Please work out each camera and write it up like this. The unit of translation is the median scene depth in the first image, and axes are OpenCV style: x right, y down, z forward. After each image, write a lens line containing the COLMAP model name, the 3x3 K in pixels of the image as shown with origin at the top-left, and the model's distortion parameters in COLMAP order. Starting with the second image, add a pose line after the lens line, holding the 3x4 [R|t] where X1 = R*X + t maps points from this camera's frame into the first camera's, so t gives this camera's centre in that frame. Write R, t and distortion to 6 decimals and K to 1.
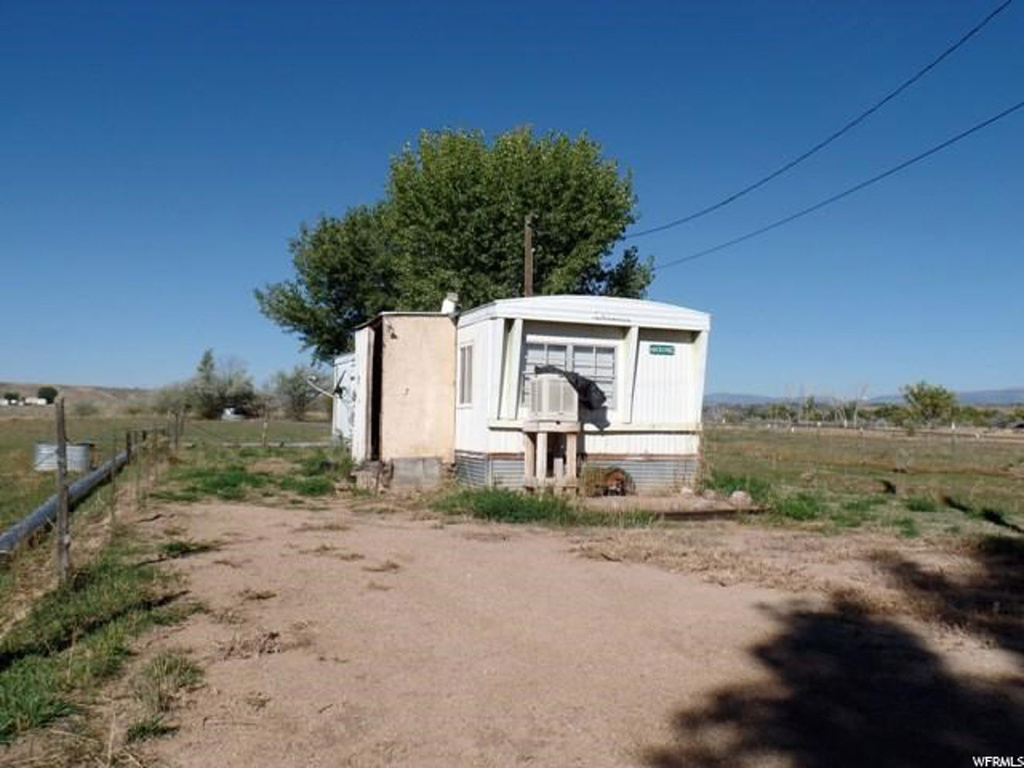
lens RADIAL K [[1029.7, 0, 515.1], [0, 1029.7, 385.0], [0, 0, 1]] dist [-0.005807, 0.000000]
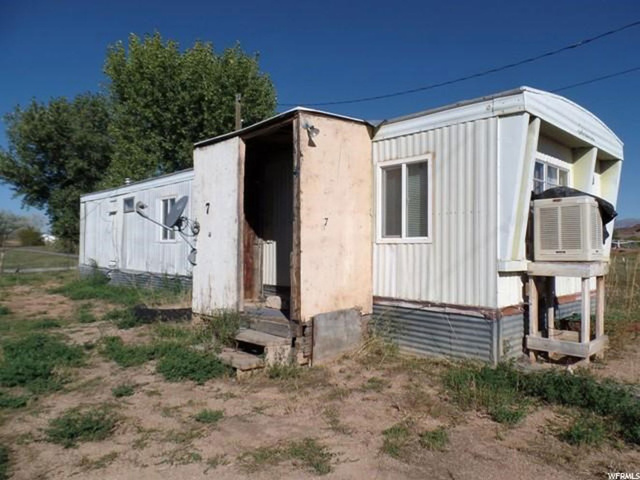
lens RADIAL K [[450.9, 0, 315.9], [0, 450.9, 239.3], [0, 0, 1]] dist [-0.012418, 0.000606]
pose [[0.905152, -0.010349, 0.424962, -0.133658], [-0.002745, 0.999540, 0.030188, 0.005063], [-0.425079, -0.028492, 0.904708, 0.386951]]
